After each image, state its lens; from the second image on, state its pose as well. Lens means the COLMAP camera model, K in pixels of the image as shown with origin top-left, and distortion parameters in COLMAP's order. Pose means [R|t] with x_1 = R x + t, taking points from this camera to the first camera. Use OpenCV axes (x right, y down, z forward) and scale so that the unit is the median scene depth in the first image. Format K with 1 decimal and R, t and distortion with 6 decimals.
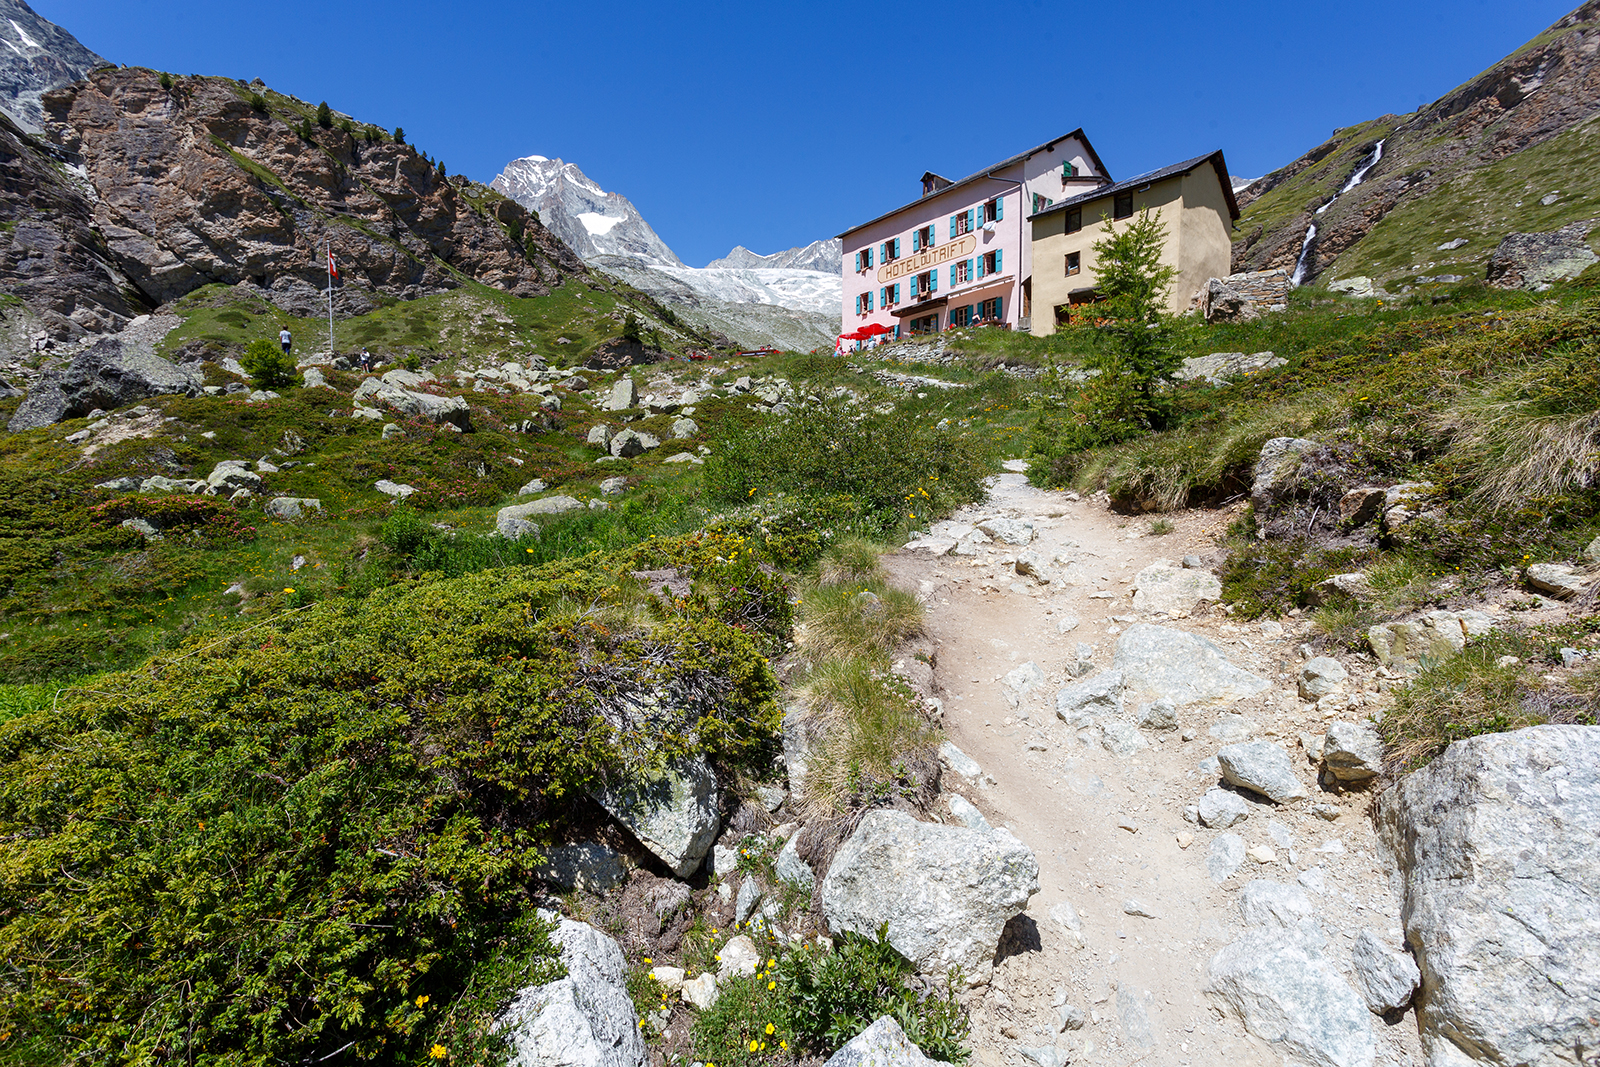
lens RADIAL K [[746.7, 0, 800.0], [0, 746.7, 533.5], [0, 0, 1]] dist [-0.002372, -0.000055]
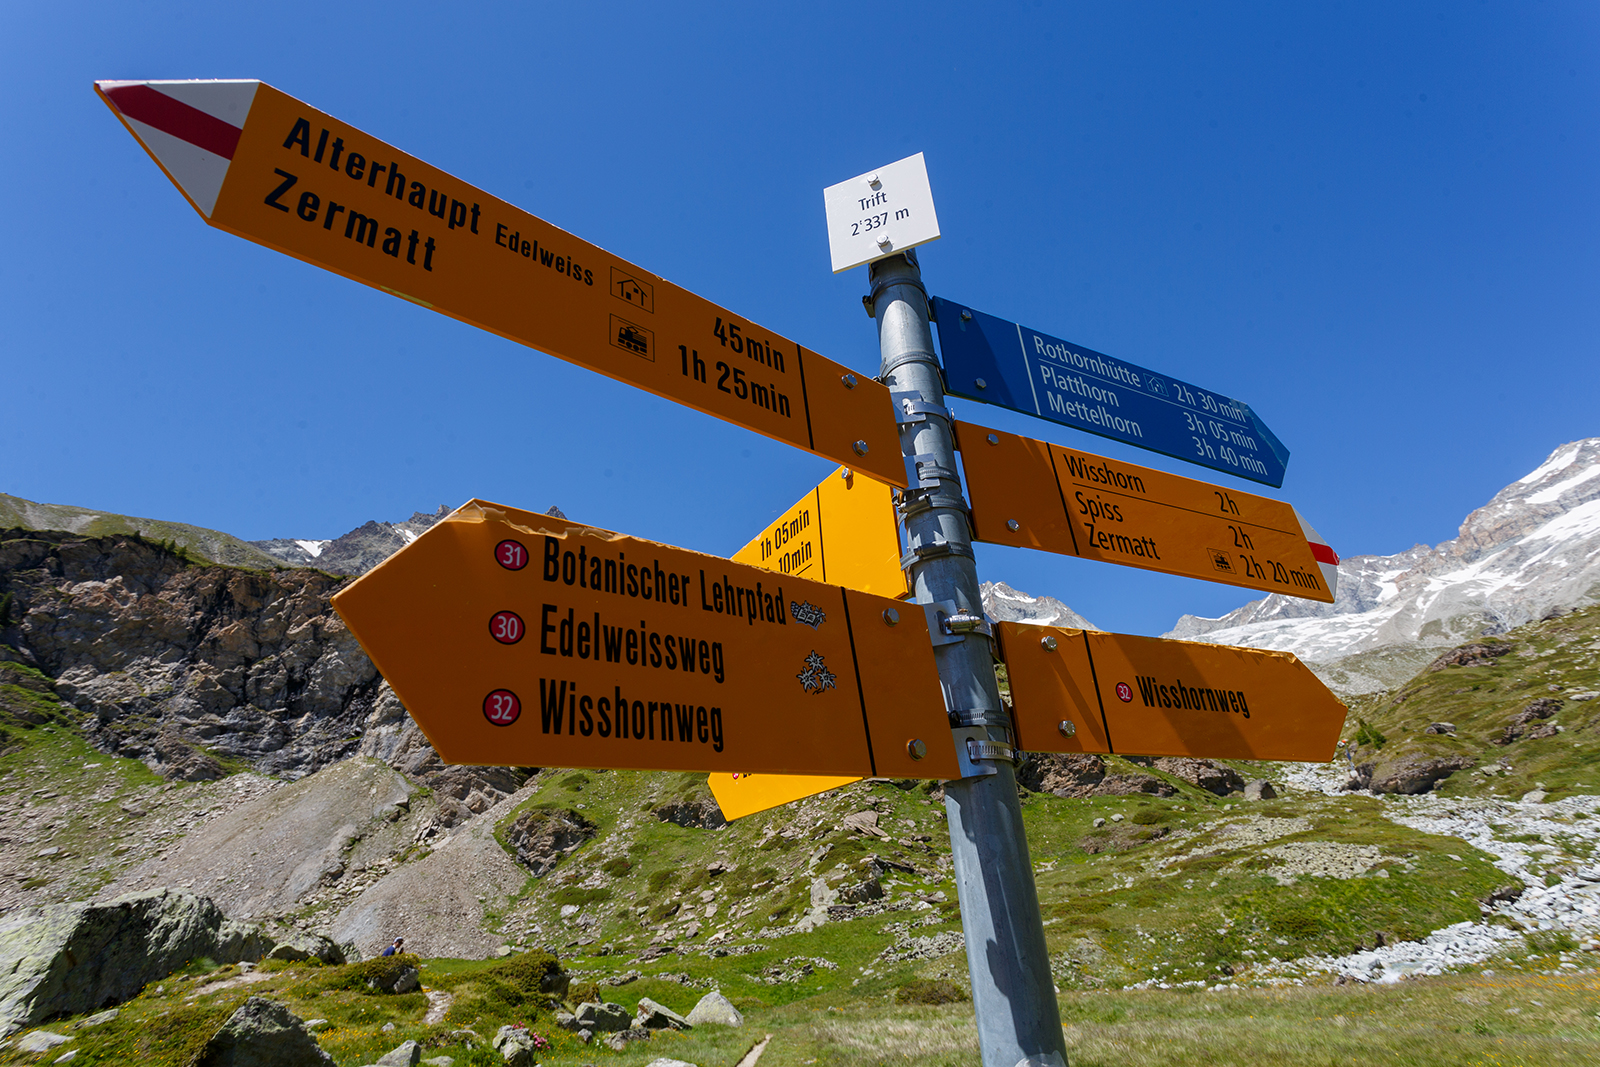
lens RADIAL K [[746.7, 0, 800.0], [0, 746.7, 533.5], [0, 0, 1]] dist [-0.002372, -0.000055]
pose [[0.825413, -0.293156, -0.482445, 0.013204], [0.009621, 0.861777, -0.507196, -0.062540], [0.564447, 0.414005, 0.714142, 0.285994]]
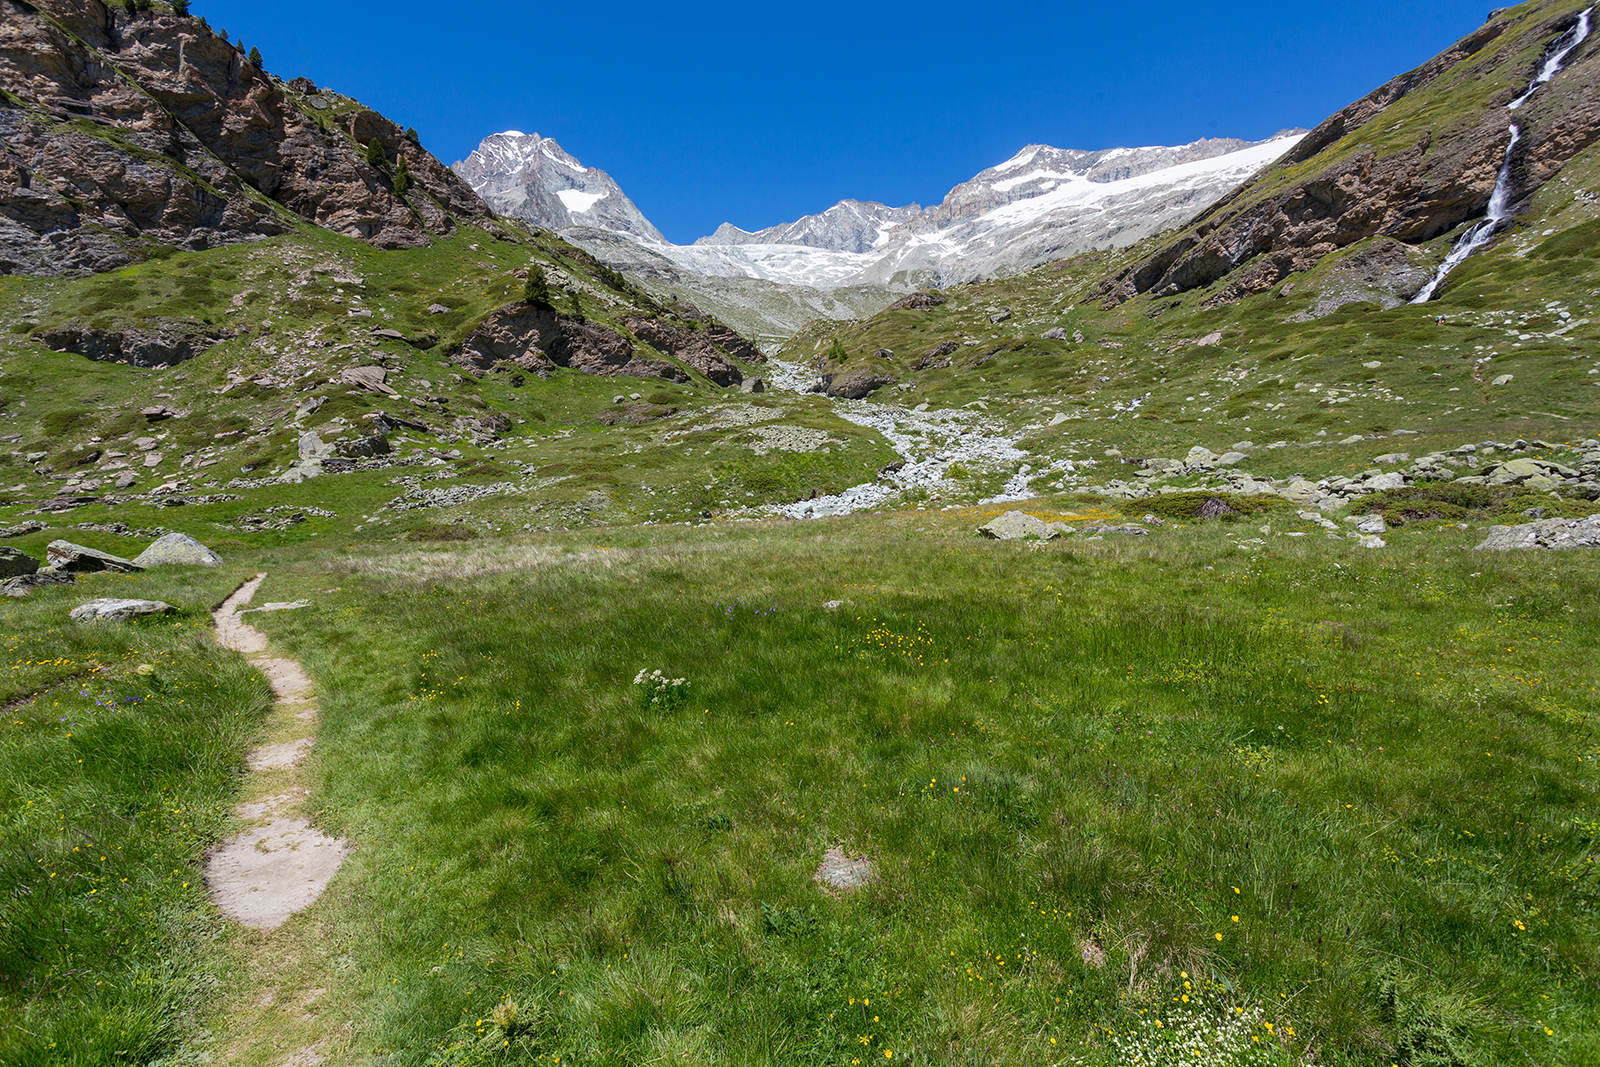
lens RADIAL K [[746.6, 0, 799.8], [0, 746.6, 529.1], [0, 0, 1]] dist [0.003598, 0.000769]
pose [[0.999770, -0.020550, 0.006128, 0.003888], [0.020424, 0.999592, 0.019946, -0.060826], [-0.006536, -0.019817, 0.999782, 0.295364]]
